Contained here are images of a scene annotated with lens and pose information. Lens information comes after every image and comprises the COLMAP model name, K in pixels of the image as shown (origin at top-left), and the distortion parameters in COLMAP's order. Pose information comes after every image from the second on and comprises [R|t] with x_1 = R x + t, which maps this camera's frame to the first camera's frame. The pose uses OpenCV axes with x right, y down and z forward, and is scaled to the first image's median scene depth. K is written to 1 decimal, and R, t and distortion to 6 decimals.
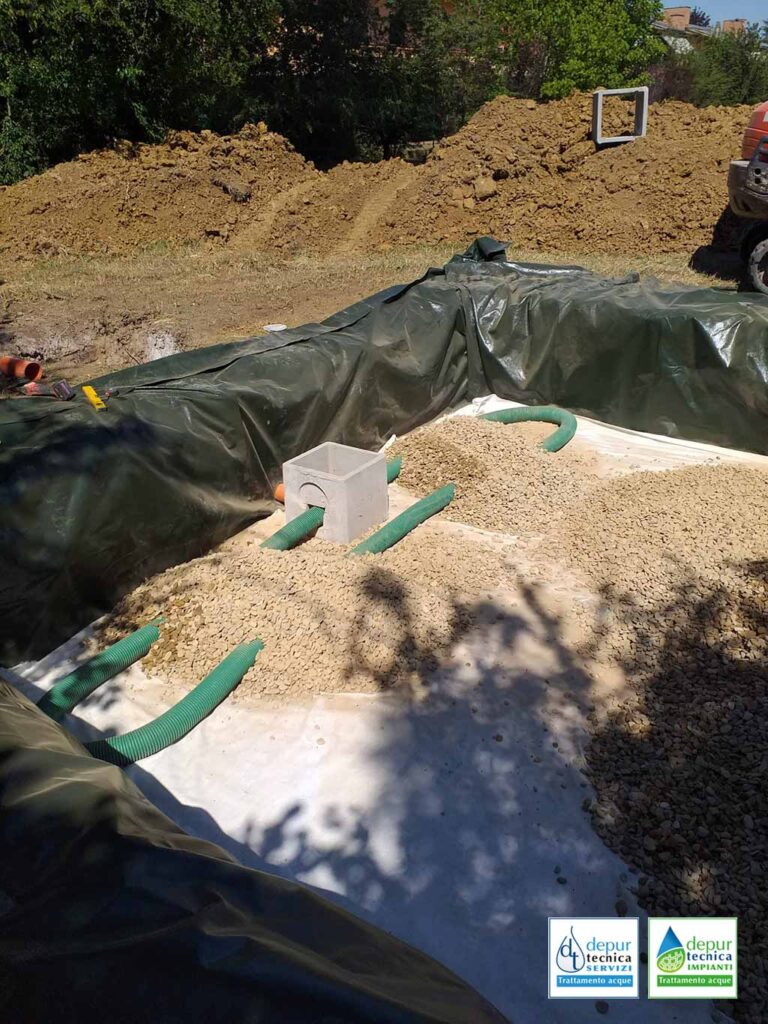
lens RADIAL K [[815.8, 0, 385.4], [0, 815.8, 507.2], [0, 0, 1]] dist [0.055855, -0.082621]
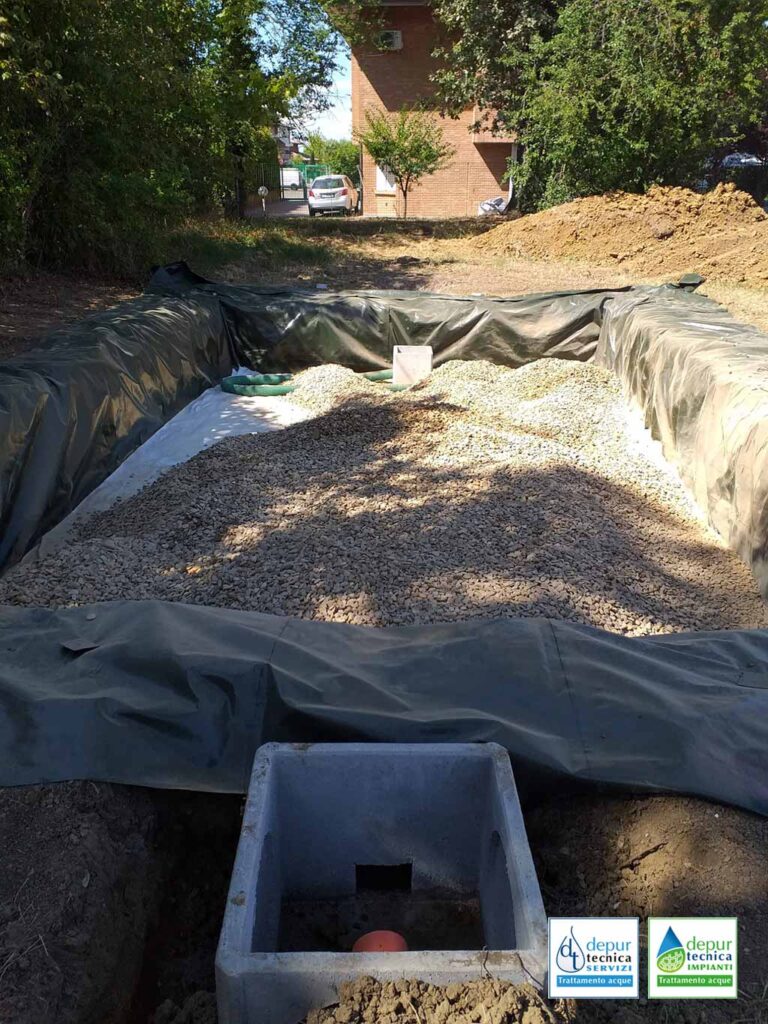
lens RADIAL K [[815.8, 0, 385.4], [0, 815.8, 507.2], [0, 0, 1]] dist [0.055855, -0.082621]
pose [[0.554547, 0.347111, -0.756302, 1.243552], [-0.376876, 0.915059, 0.143635, 0.027845], [0.741918, 0.205380, 0.638261, -0.212391]]
